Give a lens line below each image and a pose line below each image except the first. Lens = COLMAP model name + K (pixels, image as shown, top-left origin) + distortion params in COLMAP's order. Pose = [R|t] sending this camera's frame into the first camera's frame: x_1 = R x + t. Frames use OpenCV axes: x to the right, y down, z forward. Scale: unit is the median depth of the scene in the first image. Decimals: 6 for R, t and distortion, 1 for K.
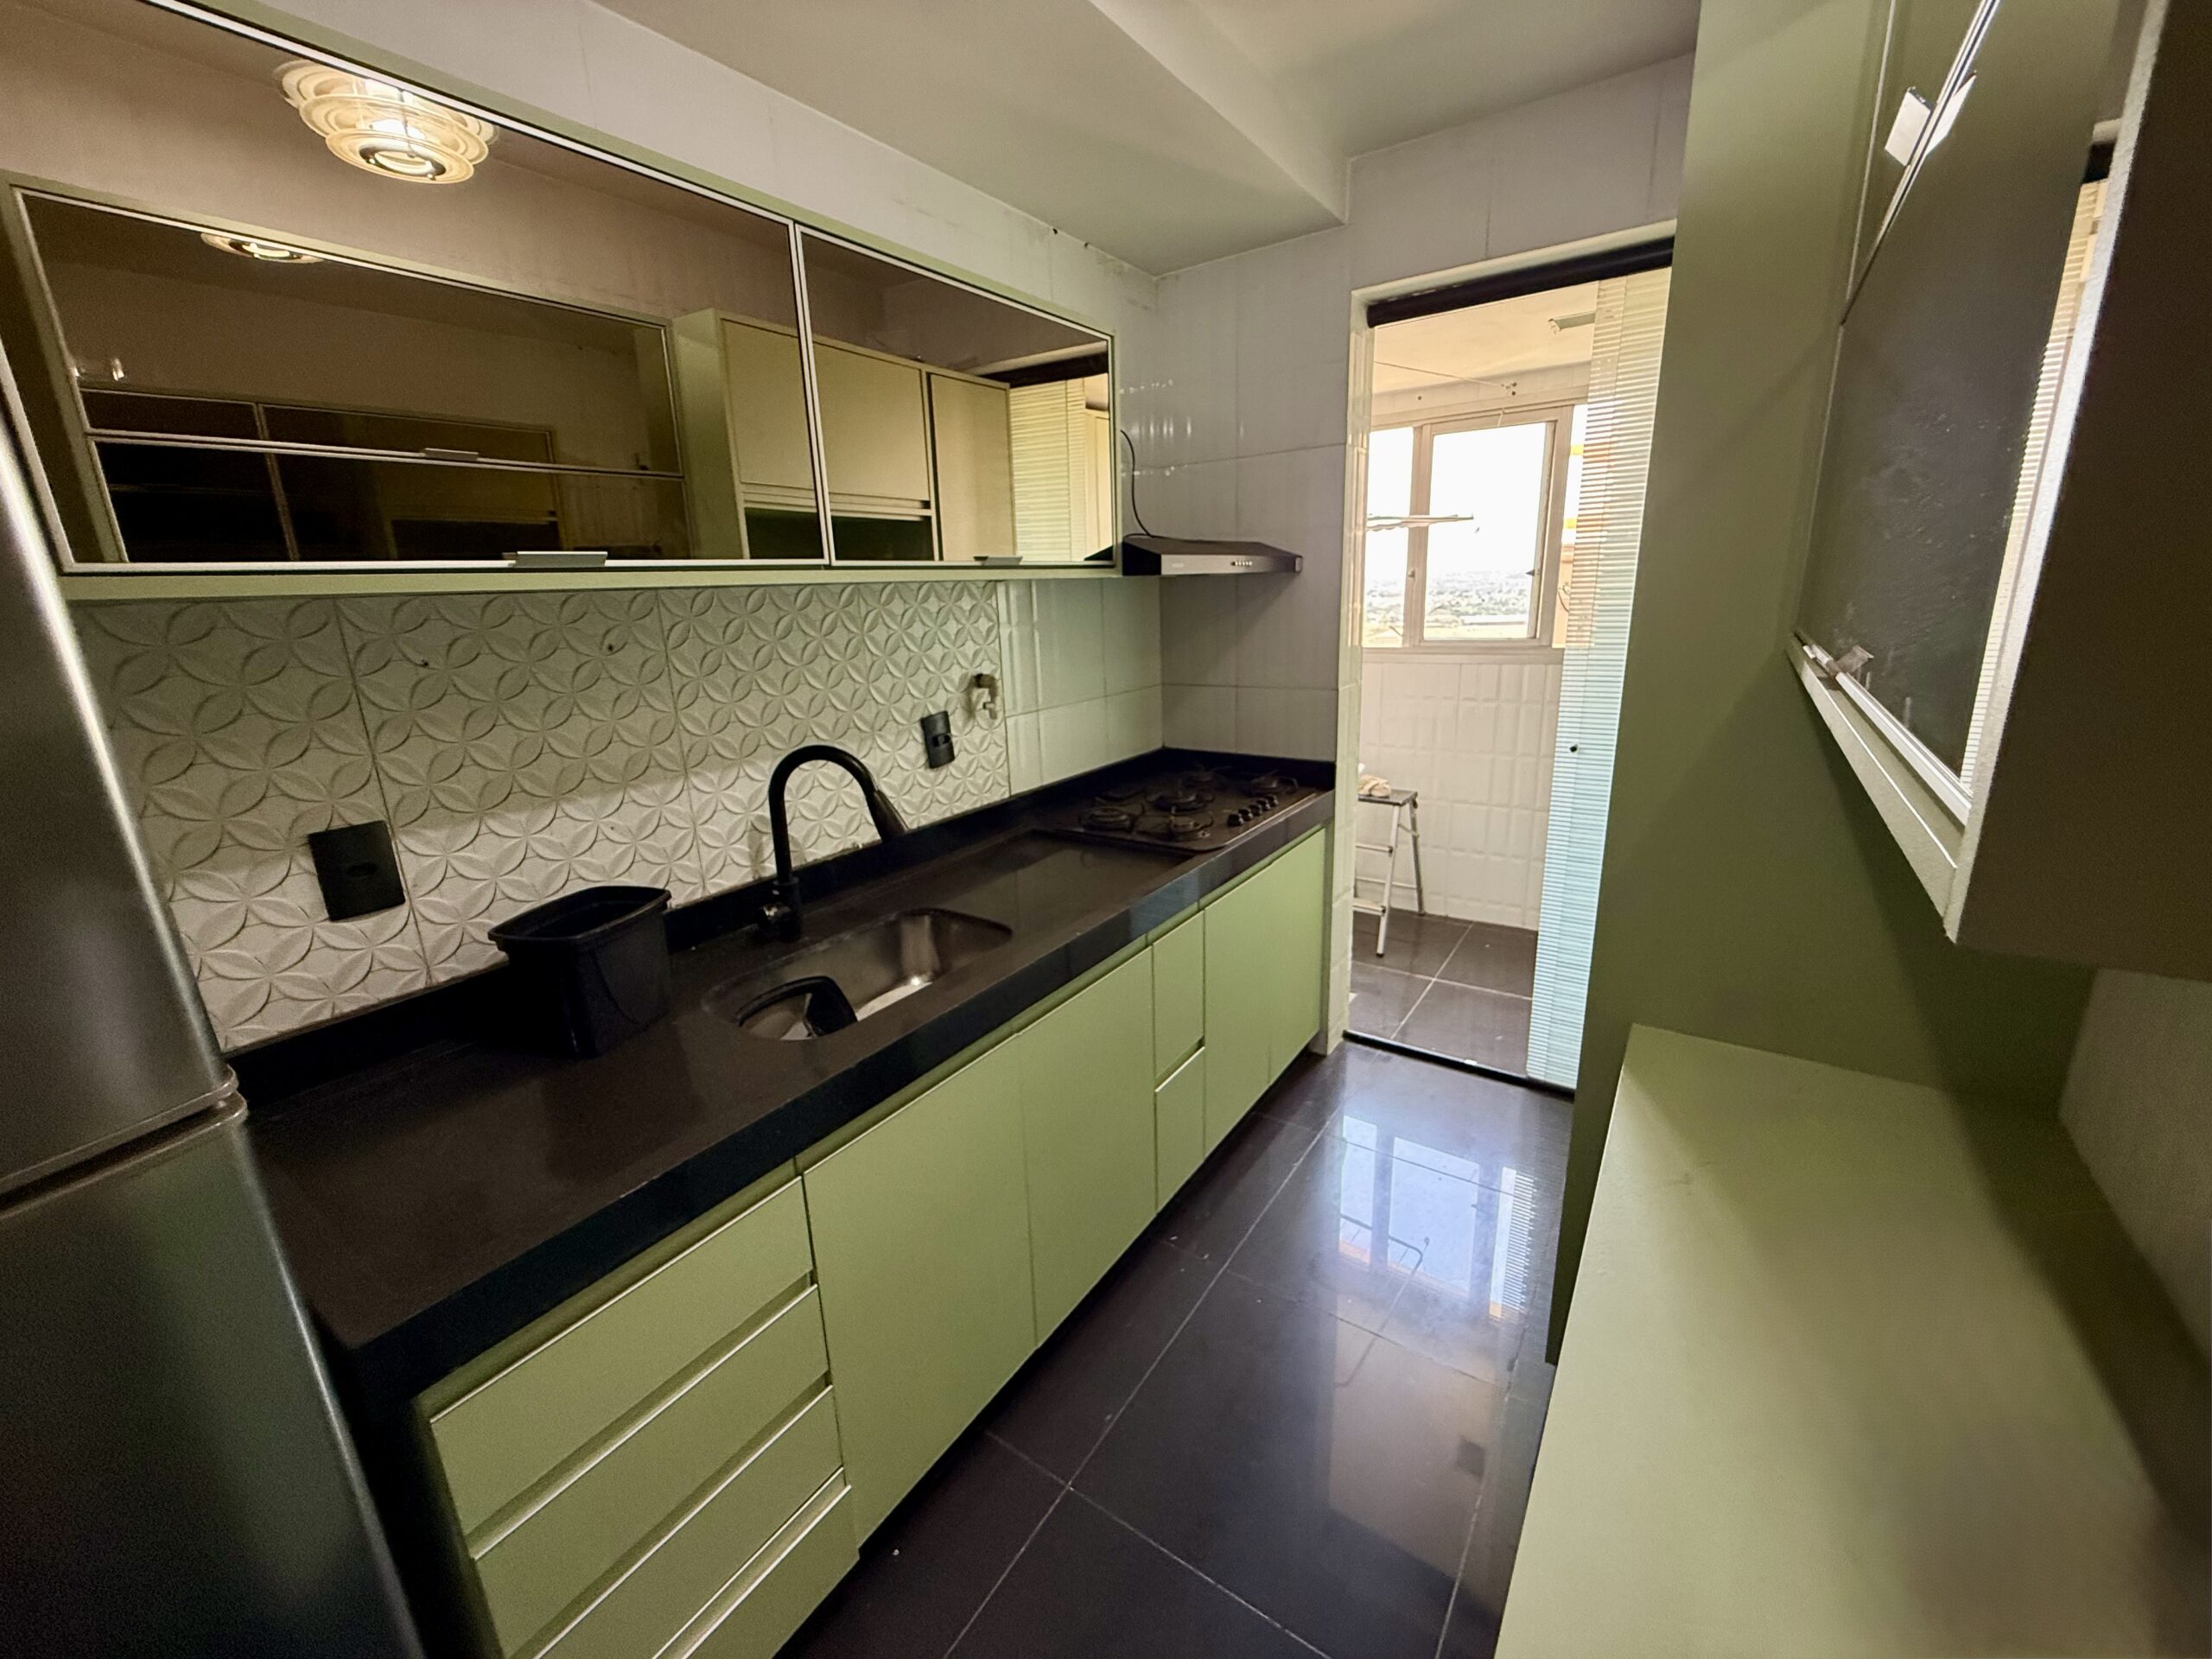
lens RADIAL K [[883.5, 0, 1102.9], [0, 883.5, 826.7], [0, 0, 1]] dist [0.000717, 0.000005]
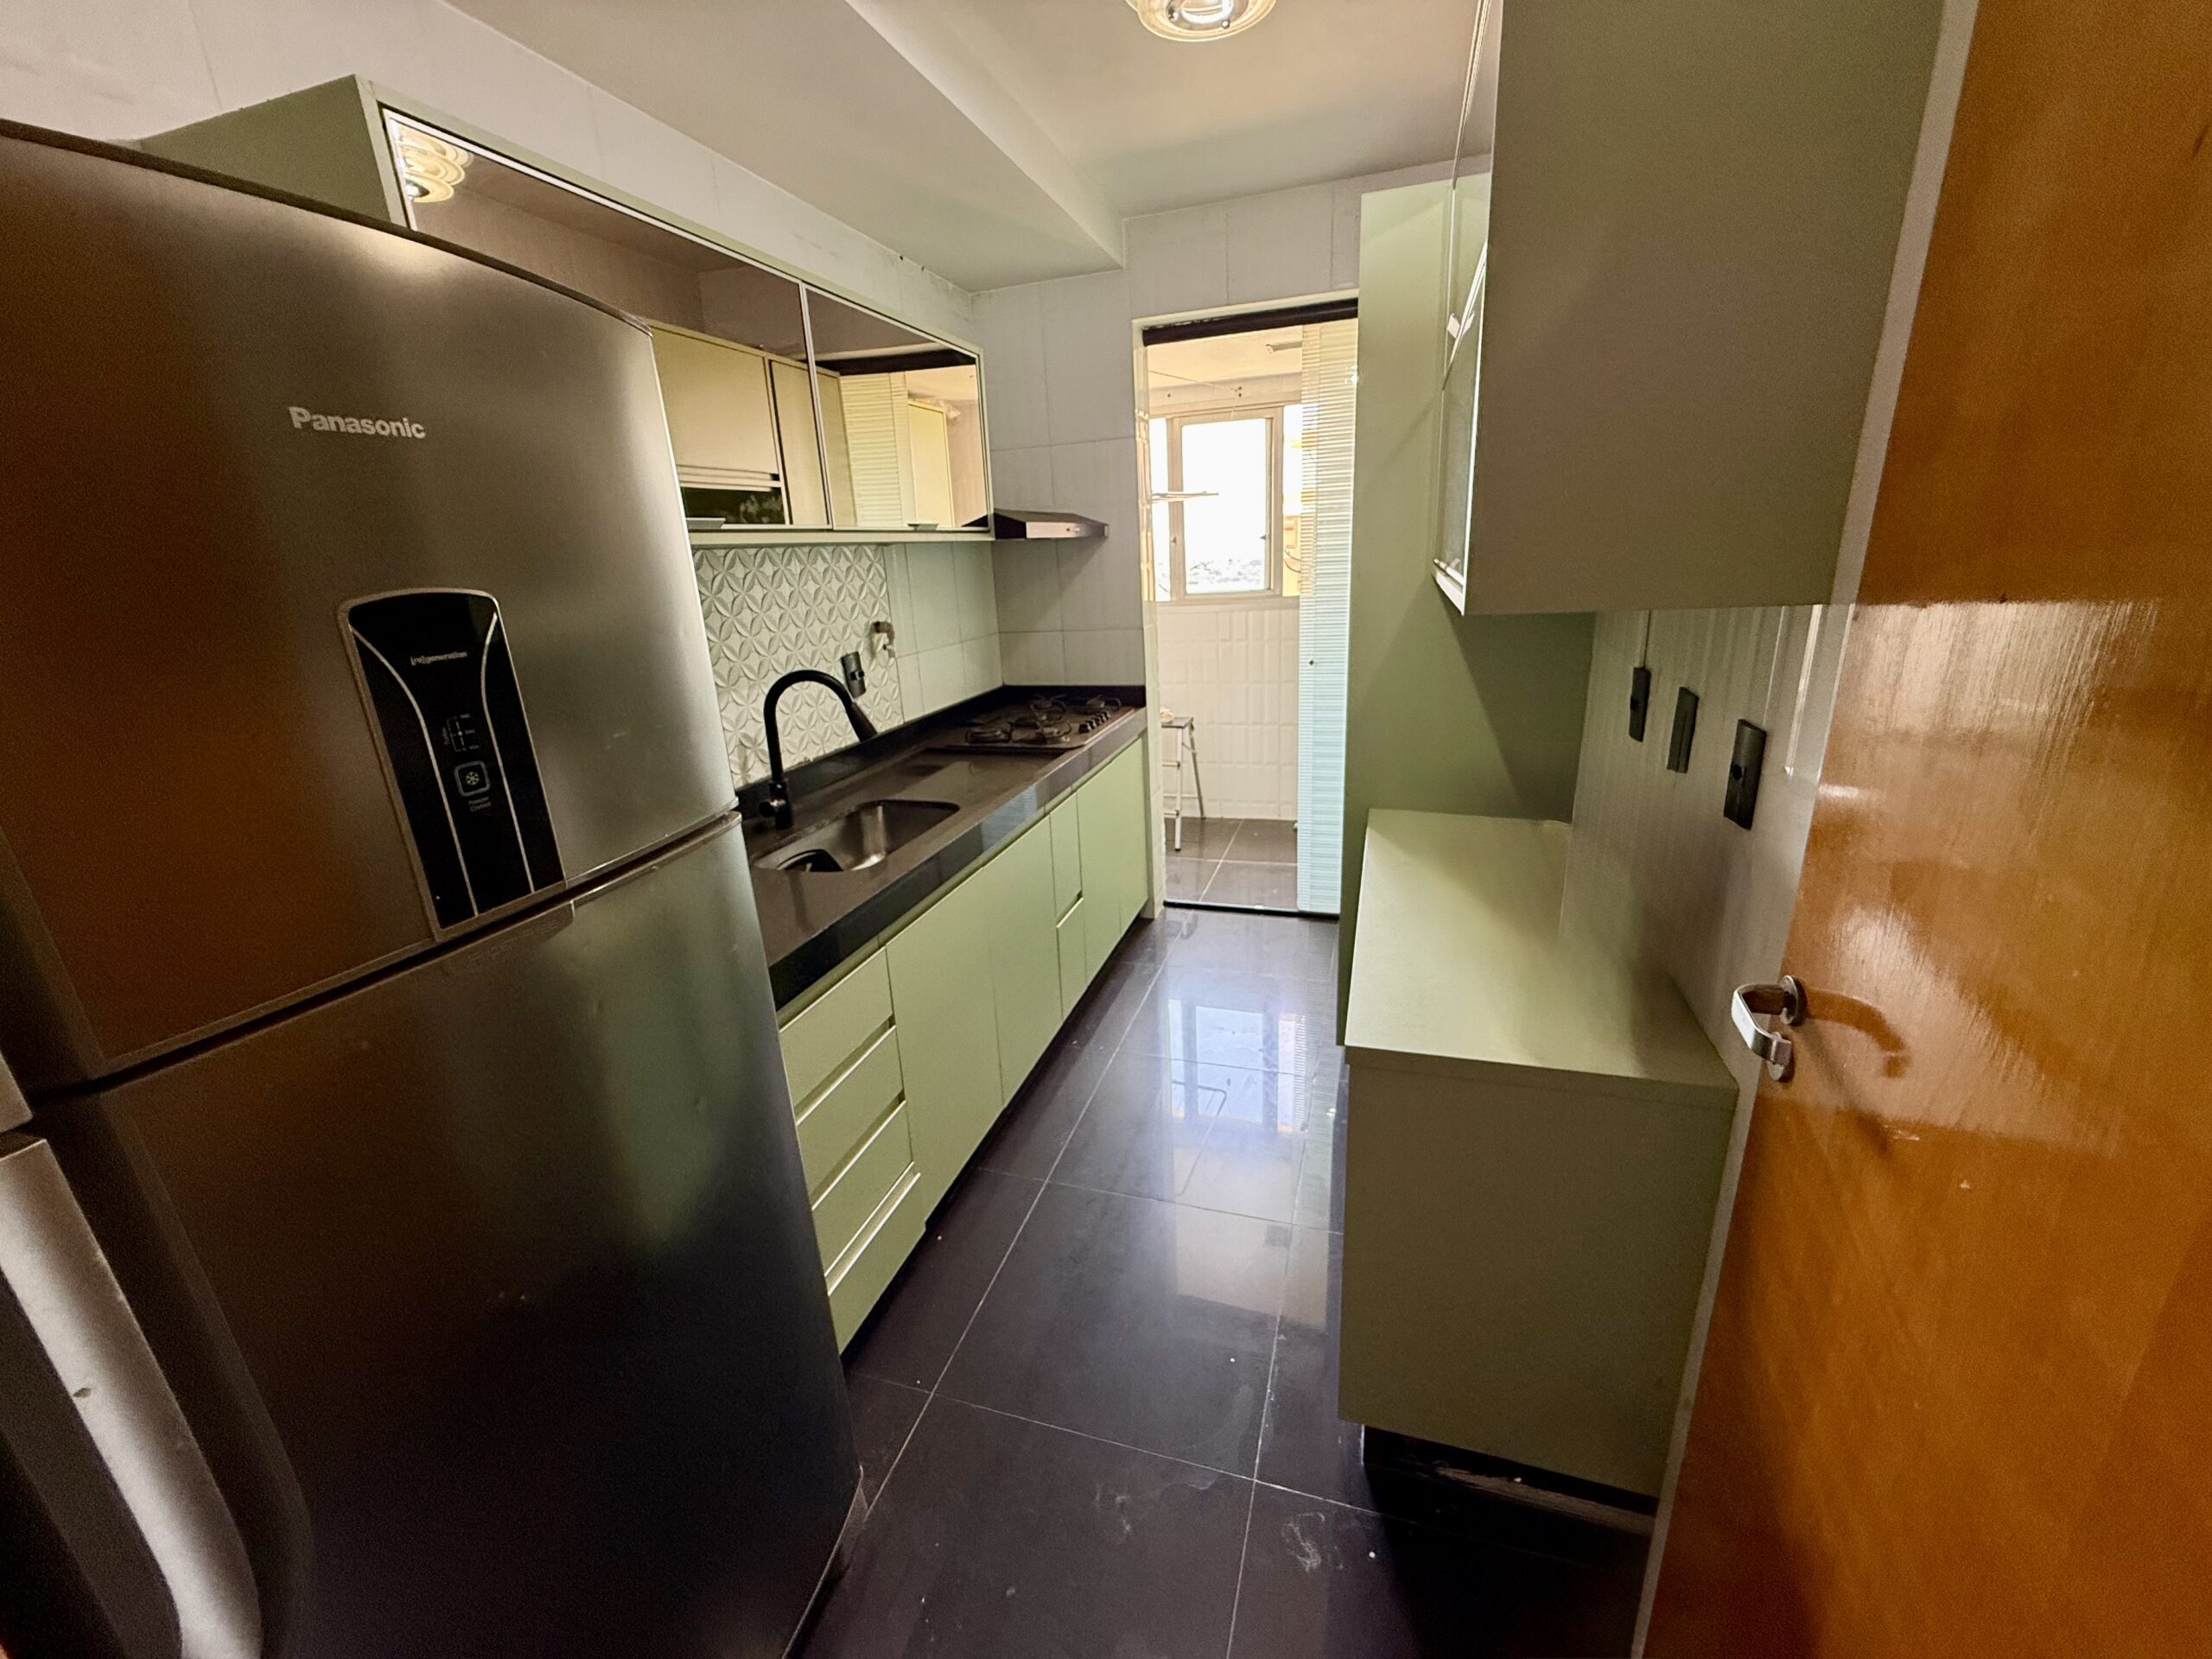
lens RADIAL K [[886.3, 0, 1117.2], [0, 886.3, 814.3], [0, 0, 1]] dist [0.006349, -0.000062]
pose [[0.954035, -0.092461, 0.285077, -0.159601], [0.087324, 0.995707, 0.030707, 0.070046], [-0.286692, -0.004402, 0.958013, -0.223727]]
